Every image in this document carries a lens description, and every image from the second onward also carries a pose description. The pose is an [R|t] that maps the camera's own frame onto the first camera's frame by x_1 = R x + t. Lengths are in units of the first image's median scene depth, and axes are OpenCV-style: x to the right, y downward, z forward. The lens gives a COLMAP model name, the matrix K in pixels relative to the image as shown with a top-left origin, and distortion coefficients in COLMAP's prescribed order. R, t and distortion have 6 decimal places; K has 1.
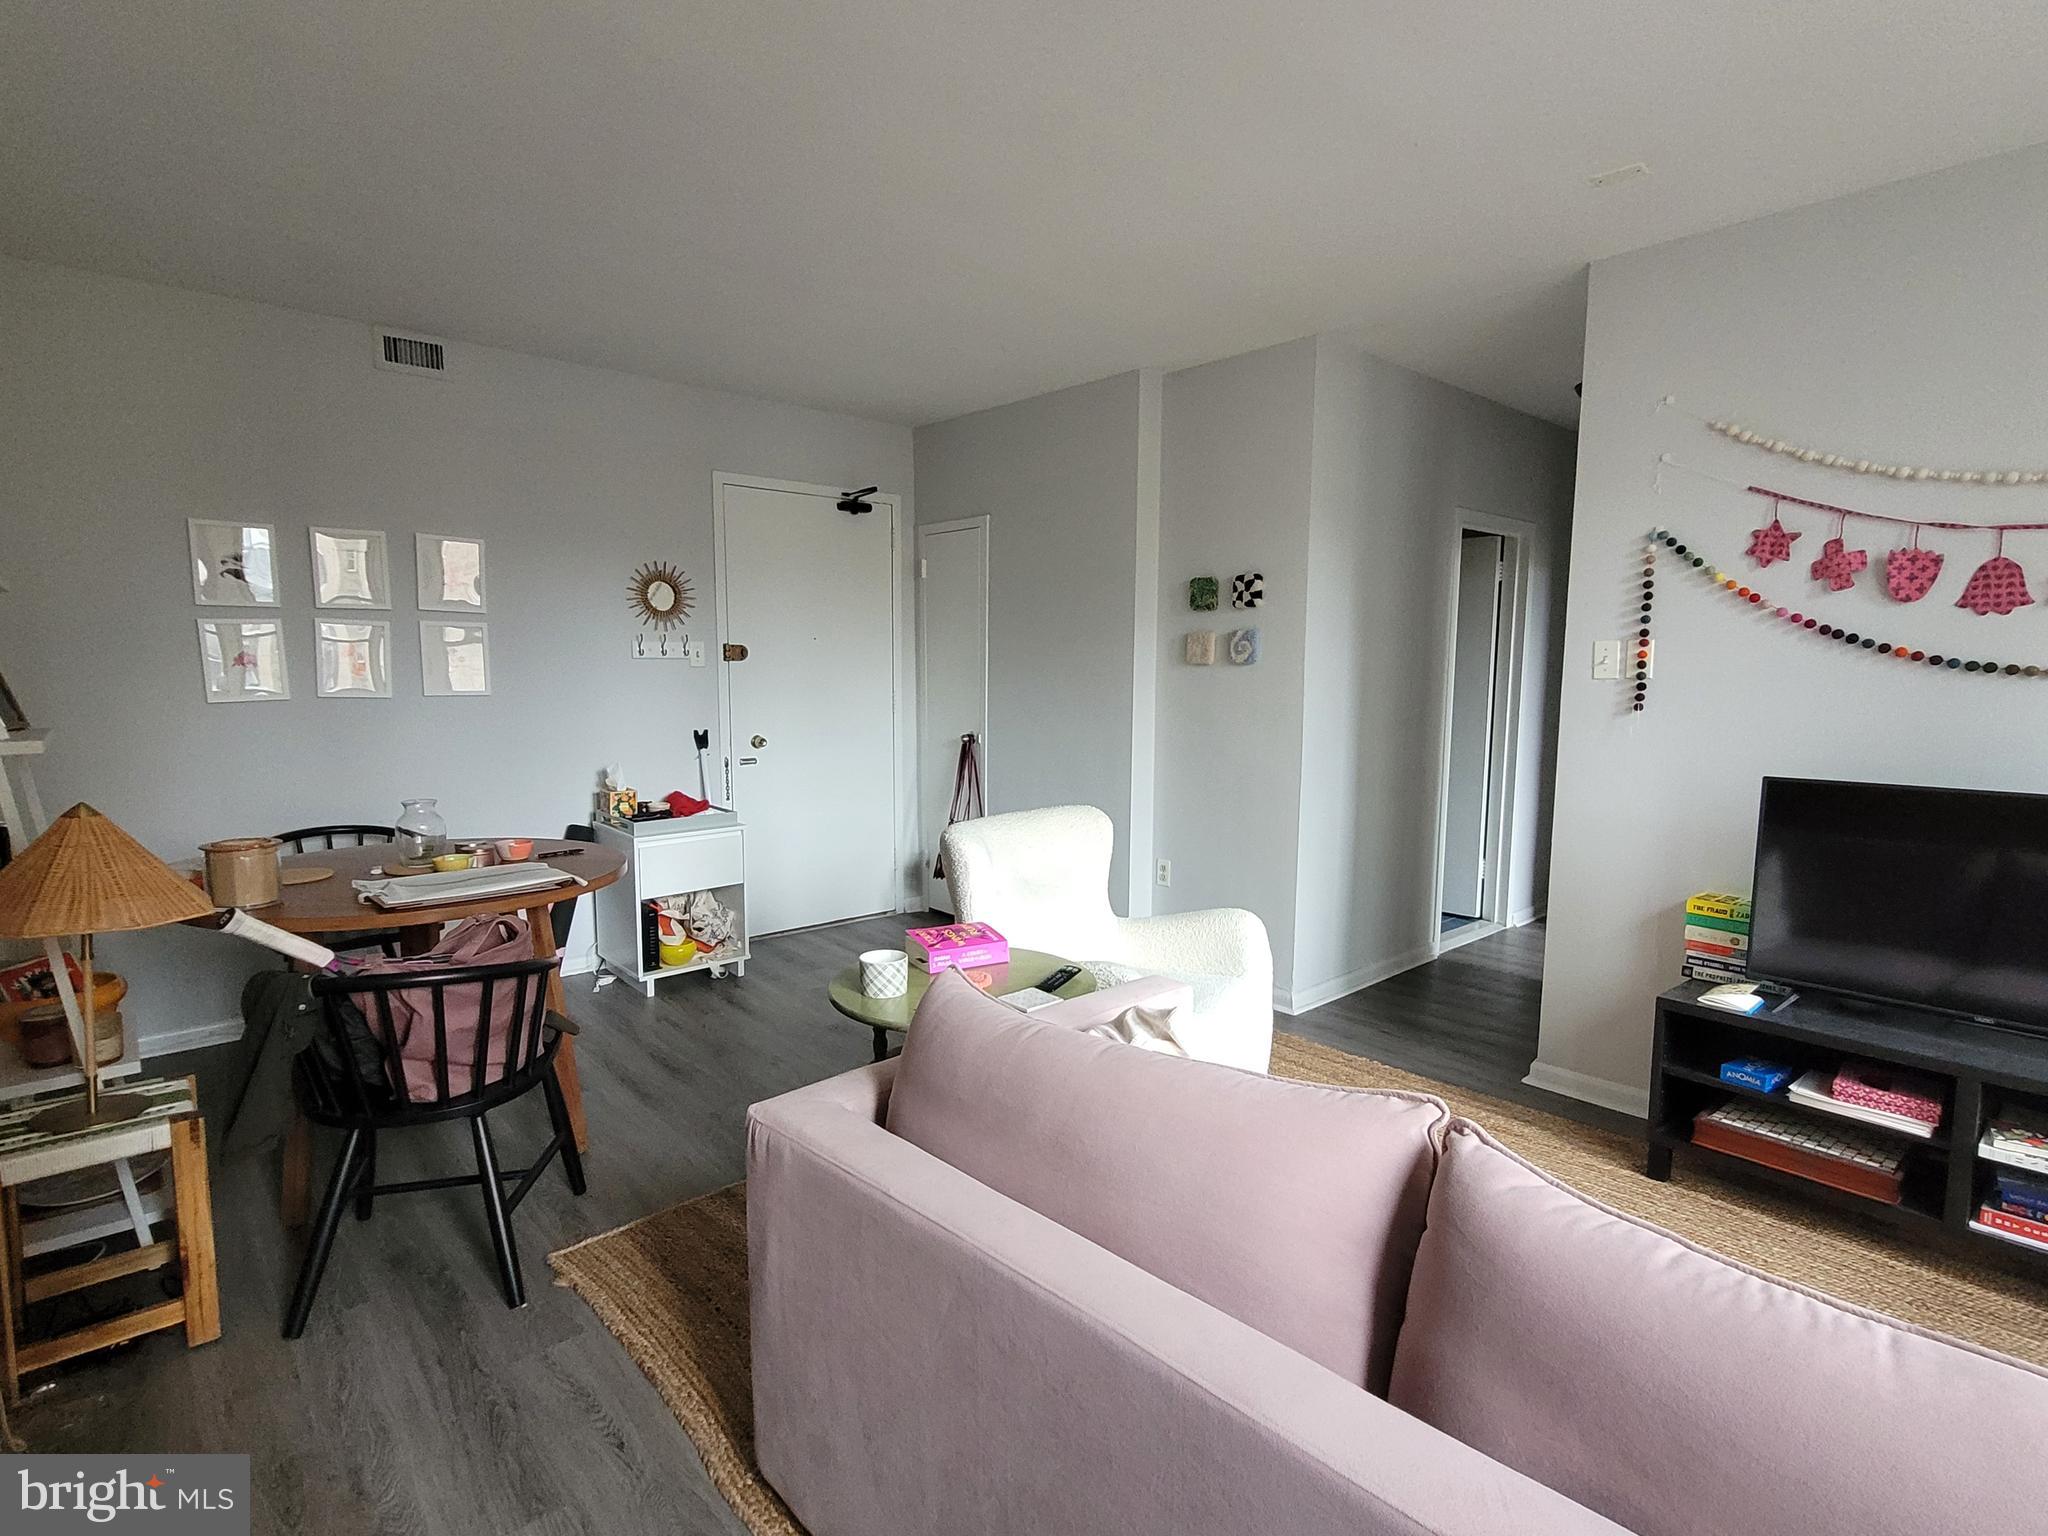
lens RADIAL K [[1026.6, 0, 1026.3], [0, 1026.6, 780.5], [0, 0, 1]] dist [0.010187, -0.005693]
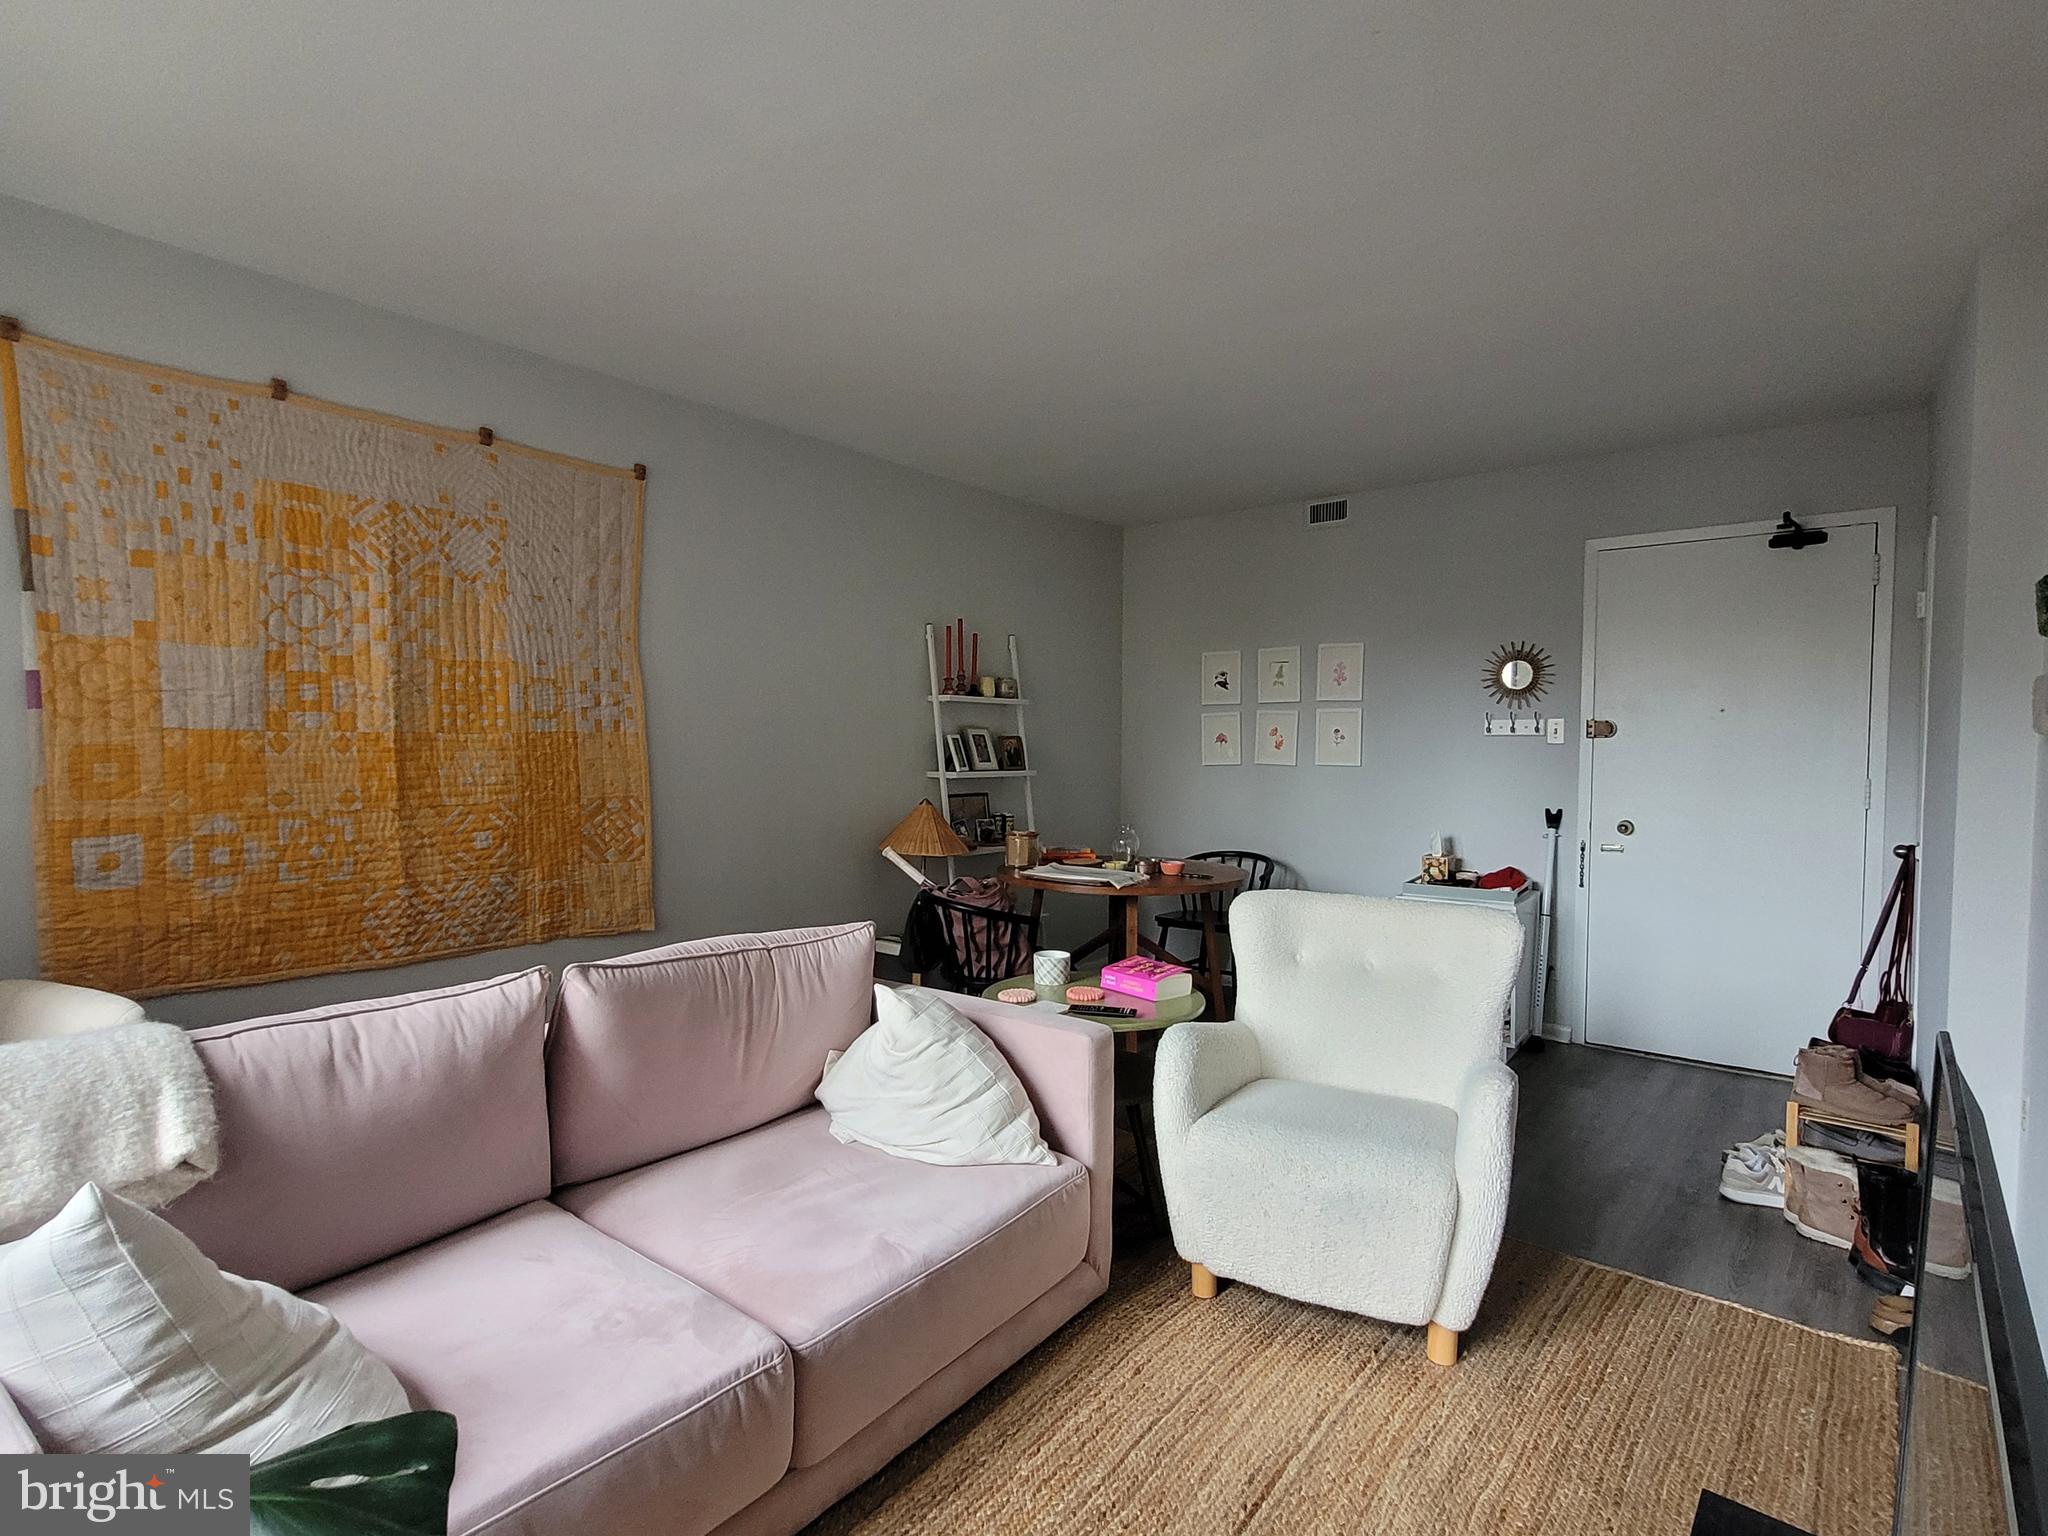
lens RADIAL K [[1026.6, 0, 1026.3], [0, 1026.6, 780.5], [0, 0, 1]] dist [0.010187, -0.005693]
pose [[0.171429, 0.030168, -0.984735, 0.730514], [-0.117251, 0.993052, 0.010011, -0.036343], [0.978195, 0.113745, 0.173775, 0.457819]]
